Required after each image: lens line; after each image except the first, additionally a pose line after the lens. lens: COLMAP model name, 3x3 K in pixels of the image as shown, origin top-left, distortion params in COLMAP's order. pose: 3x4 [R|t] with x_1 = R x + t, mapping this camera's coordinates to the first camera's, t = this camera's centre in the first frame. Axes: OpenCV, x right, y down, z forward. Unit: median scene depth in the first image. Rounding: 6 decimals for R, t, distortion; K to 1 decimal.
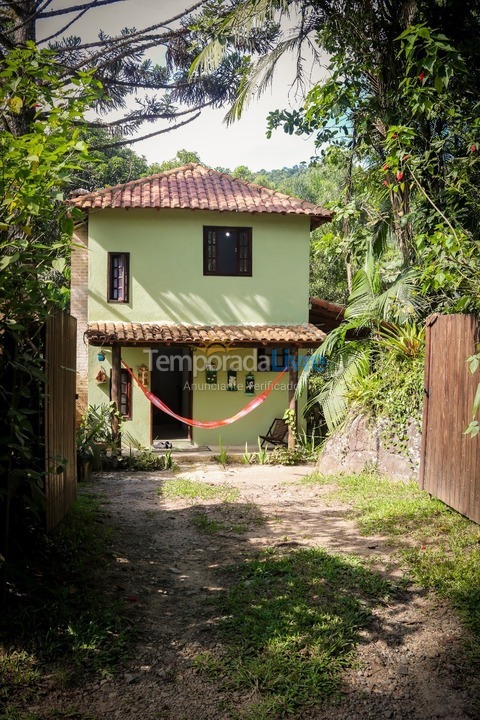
lens RADIAL K [[807.2, 0, 239.5], [0, 807.2, 361.0], [0, 0, 1]] dist [-0.087280, 0.000000]
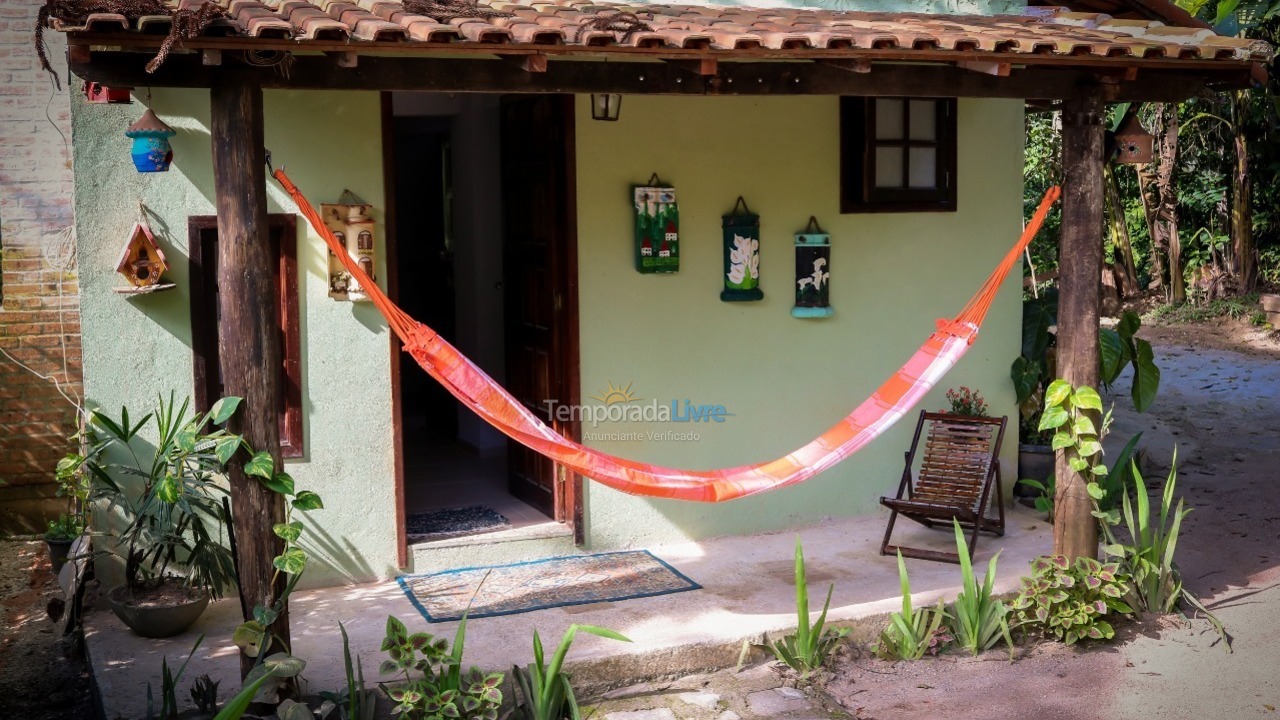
lens RADIAL K [[1434.9, 0, 641.8], [0, 1434.9, 357.9], [0, 0, 1]] dist [-0.091189, 0.000000]
pose [[0.979610, -0.043888, 0.196058, -0.124583], [0.023234, 0.994049, 0.106429, 0.009680], [-0.199562, -0.099704, 0.974800, 0.647145]]
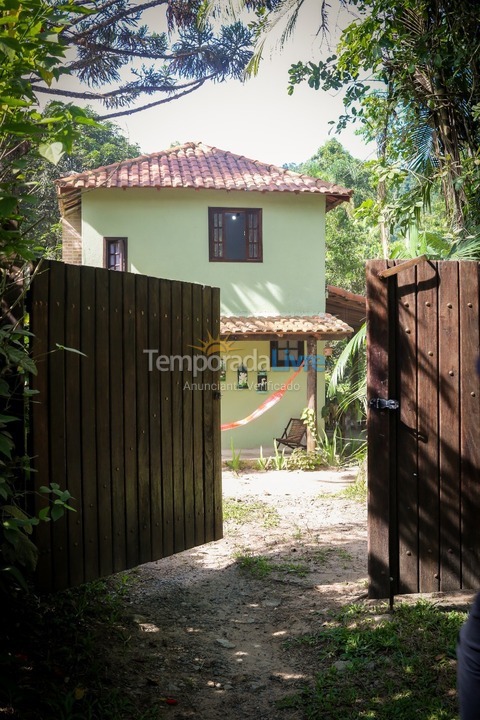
lens RADIAL K [[807.2, 0, 240.0], [0, 807.2, 363.5], [0, 0, 1]] dist [-0.087280, 0.000000]
pose [[0.999839, -0.014454, 0.010619, -0.022887], [0.014419, 0.999890, 0.003377, 0.005842], [-0.010667, -0.003224, 0.999938, 0.099989]]
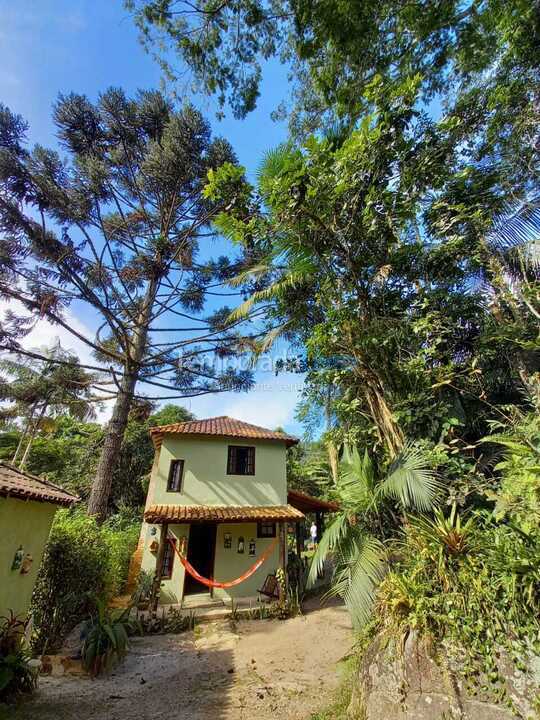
lens RADIAL K [[285.8, 0, 273.8], [0, 285.8, 364.6], [0, 0, 1]] dist [-0.006572, -0.002053]
pose [[0.993159, 0.042747, 0.108661, -0.022465], [0.014125, 0.879763, -0.475203, -0.022282], [-0.115910, 0.473487, 0.873141, 0.361964]]
